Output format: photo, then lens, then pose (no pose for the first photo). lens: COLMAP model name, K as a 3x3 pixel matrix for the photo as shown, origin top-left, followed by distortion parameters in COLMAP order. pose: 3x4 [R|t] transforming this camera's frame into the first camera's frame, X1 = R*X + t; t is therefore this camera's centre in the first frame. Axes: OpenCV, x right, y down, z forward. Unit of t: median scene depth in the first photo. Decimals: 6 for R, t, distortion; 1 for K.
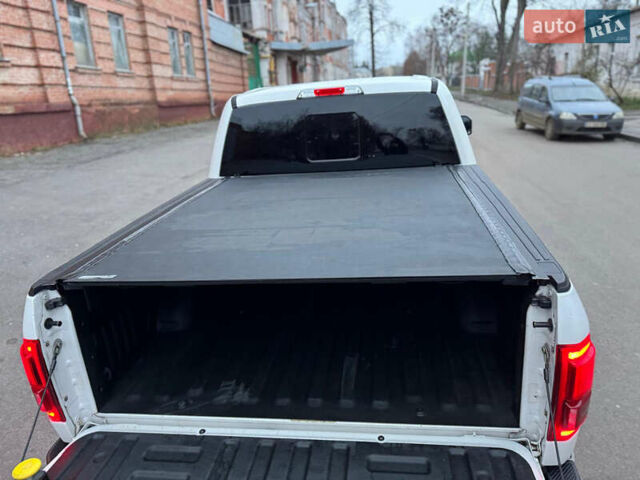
lens RADIAL K [[449.7, 0, 320.0], [0, 449.7, 240.0], [0, 0, 1]] dist [0.040466, -0.026880]
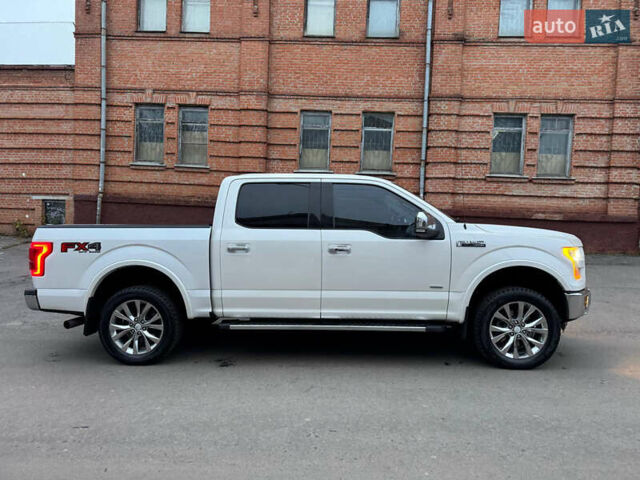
lens RADIAL K [[449.7, 0, 320.0], [0, 449.7, 240.0], [0, 0, 1]] dist [0.040466, -0.026880]
pose [[0.111380, 0.100905, -0.988642, 0.393968], [-0.336470, 0.939905, 0.058024, -0.076027], [0.935084, 0.326185, 0.138638, 0.230146]]
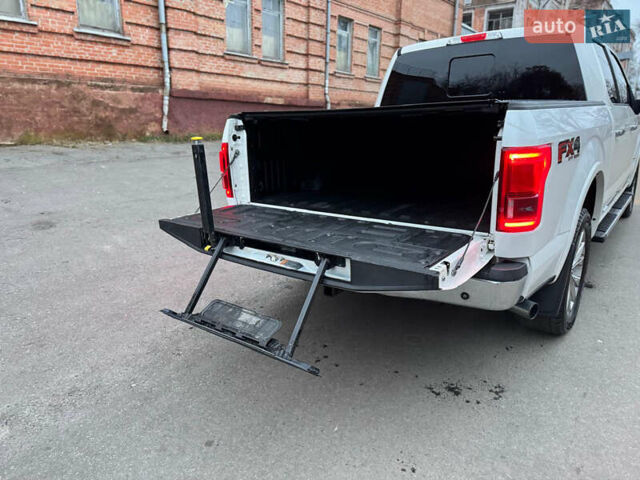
lens RADIAL K [[449.7, 0, 320.0], [0, 449.7, 240.0], [0, 0, 1]] dist [0.040466, -0.026880]
pose [[0.868987, 0.181523, -0.460339, 0.065996], [-0.198881, 0.979962, 0.010993, 0.055034], [0.453110, 0.082000, 0.887675, -0.044403]]
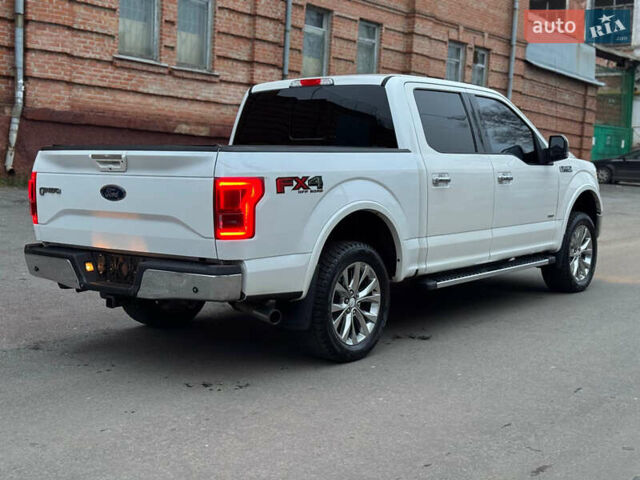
lens RADIAL K [[880.3, 0, 320.0], [0, 880.3, 240.0], [0, 0, 1]] dist [0.148142, -0.108197]
pose [[0.863845, 0.127472, -0.487362, 0.252839], [-0.231903, 0.959475, -0.160090, 0.089837], [0.447205, 0.251313, 0.858399, -0.181202]]
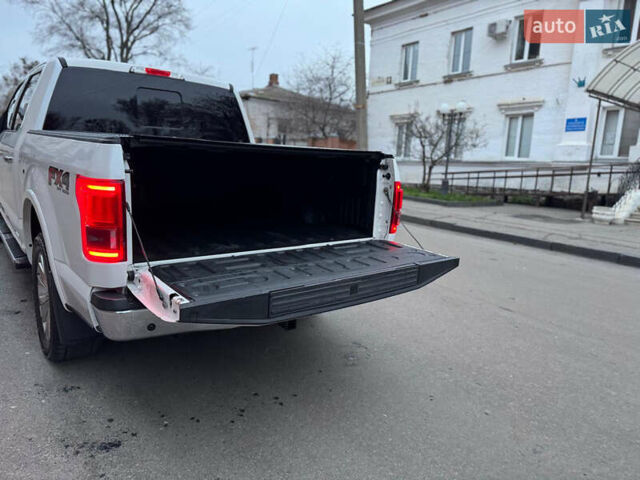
lens RADIAL K [[449.7, 0, 320.0], [0, 449.7, 240.0], [0, 0, 1]] dist [0.040466, -0.026880]
pose [[0.670175, -0.031584, 0.741531, -0.127153], [0.137201, 0.987147, -0.081953, 0.059049], [-0.729412, 0.156662, 0.665894, -0.016149]]
